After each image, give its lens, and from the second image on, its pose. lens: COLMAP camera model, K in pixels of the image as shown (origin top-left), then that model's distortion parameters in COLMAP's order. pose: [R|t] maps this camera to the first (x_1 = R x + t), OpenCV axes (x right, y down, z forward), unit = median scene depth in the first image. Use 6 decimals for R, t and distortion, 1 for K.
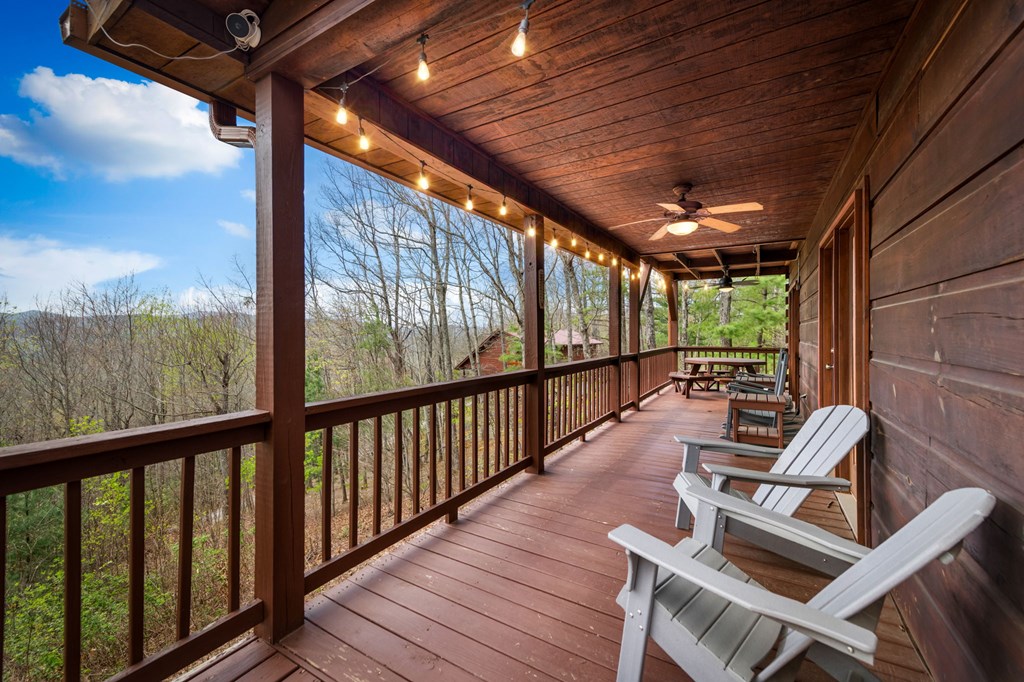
lens RADIAL K [[407.1, 0, 512.0], [0, 407.1, 341.0], [0, 0, 1]] dist [0.001428, 0.000274]
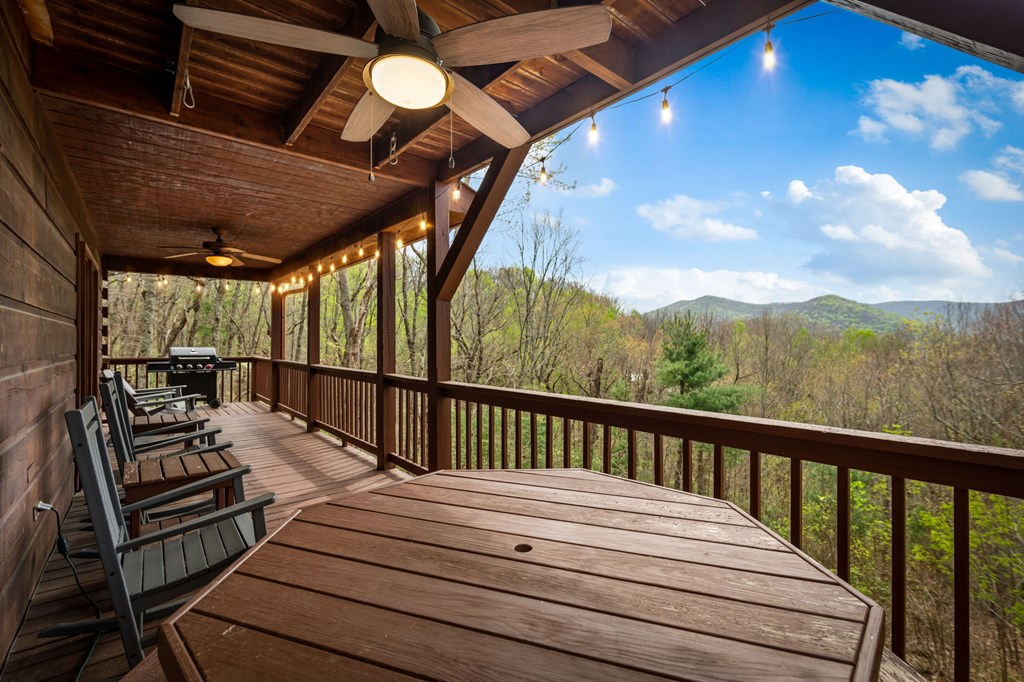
lens RADIAL K [[407.1, 0, 512.0], [0, 407.1, 341.0], [0, 0, 1]] dist [0.001428, 0.000274]
pose [[-0.296230, 0.007441, -0.955088, 1.000452], [-0.003267, 0.999956, 0.008804, -0.034654], [0.955111, 0.005729, -0.296192, 1.643387]]
